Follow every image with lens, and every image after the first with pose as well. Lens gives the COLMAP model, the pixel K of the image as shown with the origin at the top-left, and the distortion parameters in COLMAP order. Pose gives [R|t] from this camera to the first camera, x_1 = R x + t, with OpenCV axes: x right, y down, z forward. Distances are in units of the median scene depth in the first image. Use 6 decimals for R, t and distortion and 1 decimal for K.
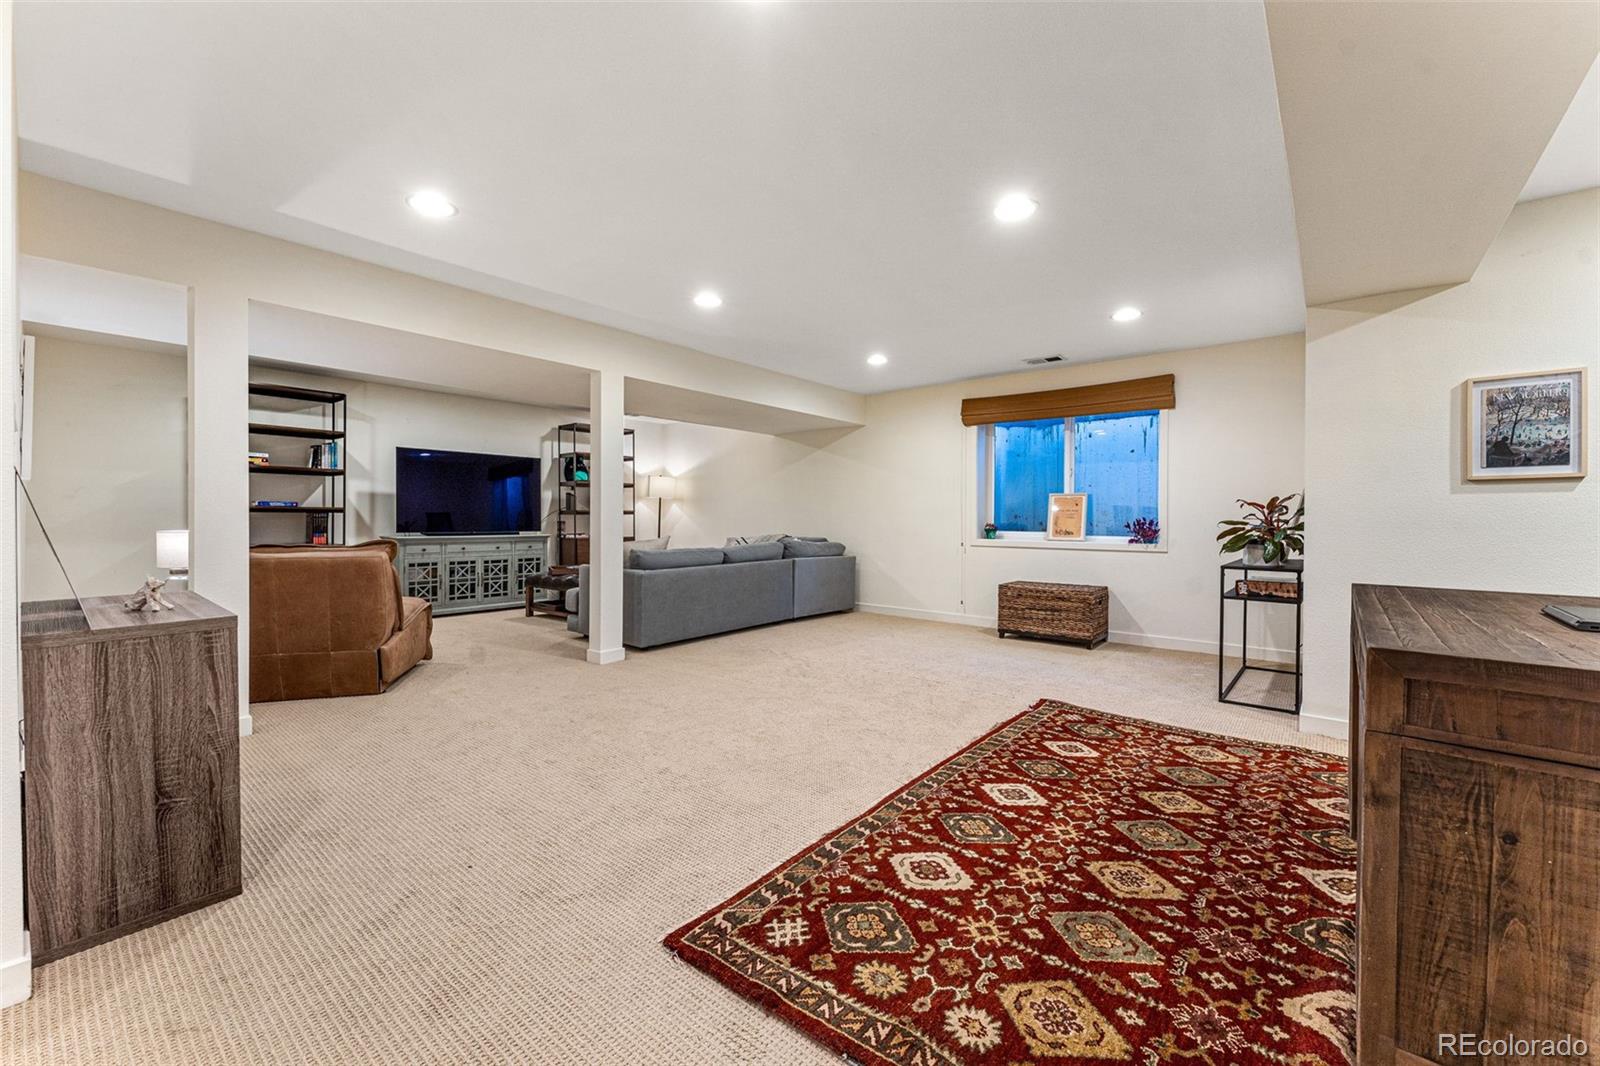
lens RADIAL K [[651.2, 0, 805.7], [0, 651.2, 530.2], [0, 0, 1]] dist [0.003586, -0.000358]
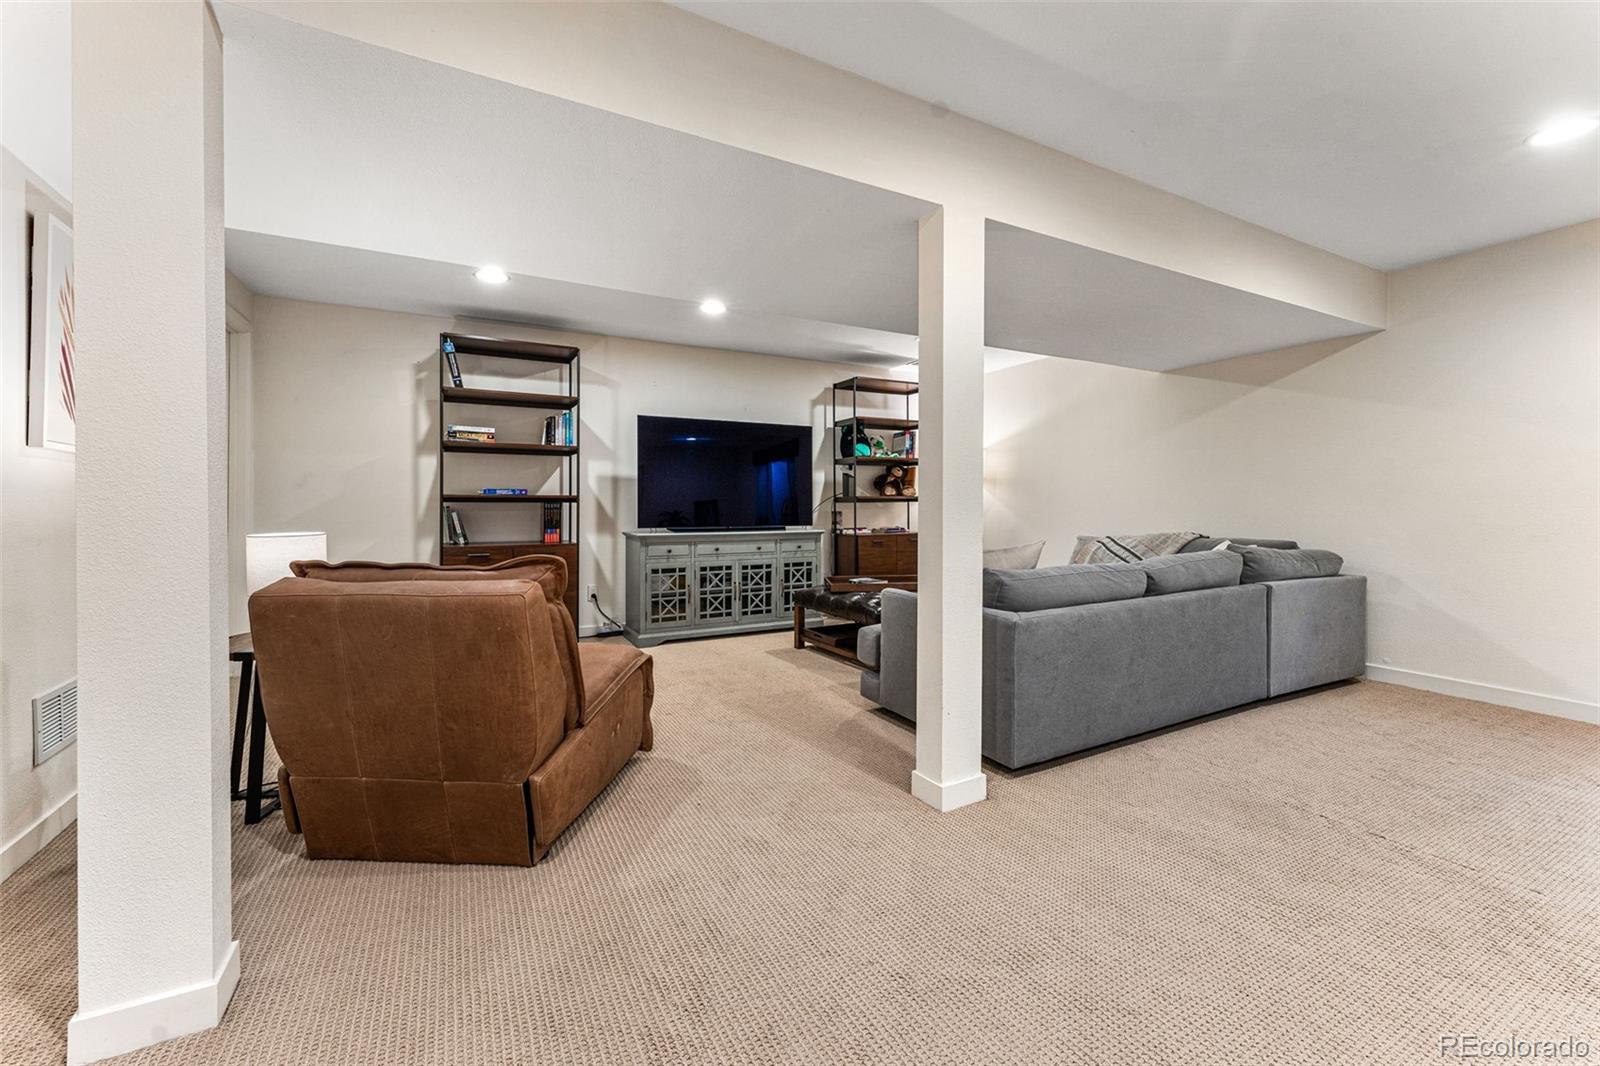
lens RADIAL K [[651.2, 0, 798.4], [0, 651.2, 517.1], [0, 0, 1]] dist [0.003586, -0.000358]
pose [[0.924625, 0.001329, -0.380877, -0.166469], [-0.001524, 0.999999, -0.000210, -0.009055], [0.380877, 0.000774, 0.924626, 0.370580]]
